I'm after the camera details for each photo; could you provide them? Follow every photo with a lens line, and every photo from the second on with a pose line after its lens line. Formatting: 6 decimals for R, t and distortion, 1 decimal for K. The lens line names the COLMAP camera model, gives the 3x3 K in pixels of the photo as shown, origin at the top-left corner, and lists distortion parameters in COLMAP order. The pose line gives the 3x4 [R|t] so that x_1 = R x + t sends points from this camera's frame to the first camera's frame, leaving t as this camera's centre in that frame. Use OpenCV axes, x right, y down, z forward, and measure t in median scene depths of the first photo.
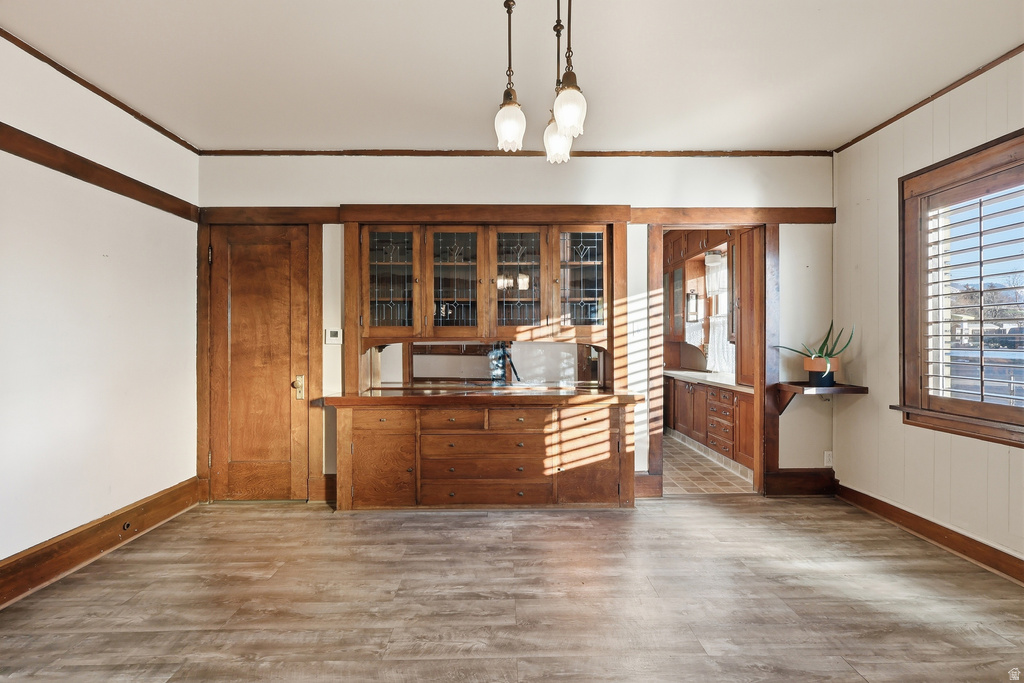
lens RADIAL K [[477.0, 0, 511.3], [0, 477.0, 339.7], [0, 0, 1]] dist [0.001863, 0.001143]
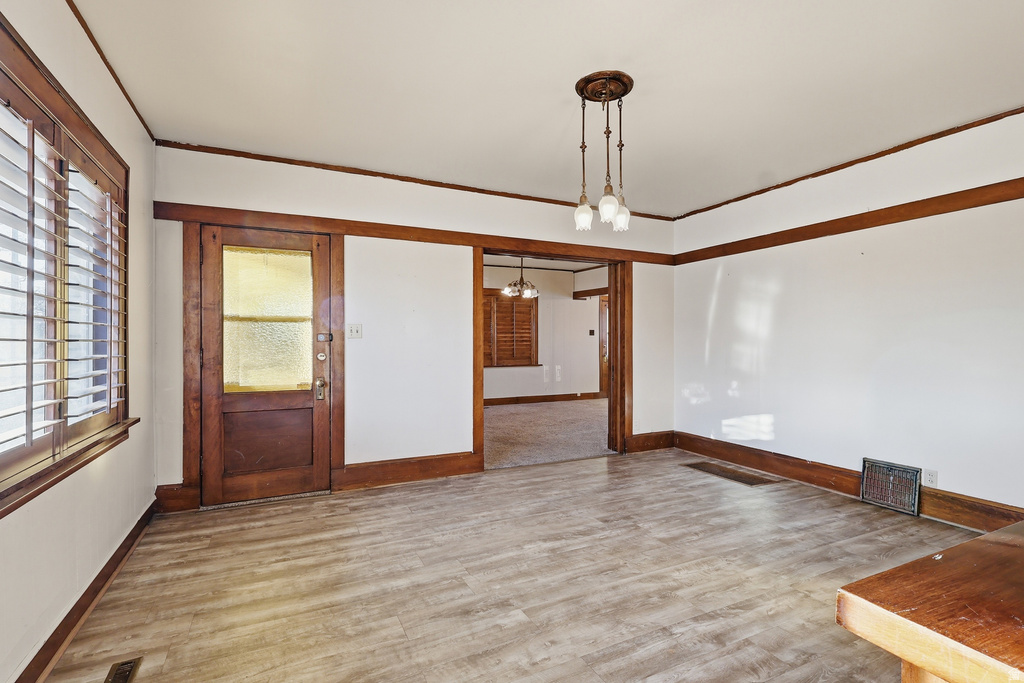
lens RADIAL K [[477.0, 0, 509.7], [0, 477.0, 341.5], [0, 0, 1]] dist [0.001863, 0.001143]
pose [[-0.906519, 0.001495, -0.422162, 0.818096], [0.003151, 0.999990, -0.003225, -0.002010], [0.422153, -0.004254, -0.906514, 1.807179]]
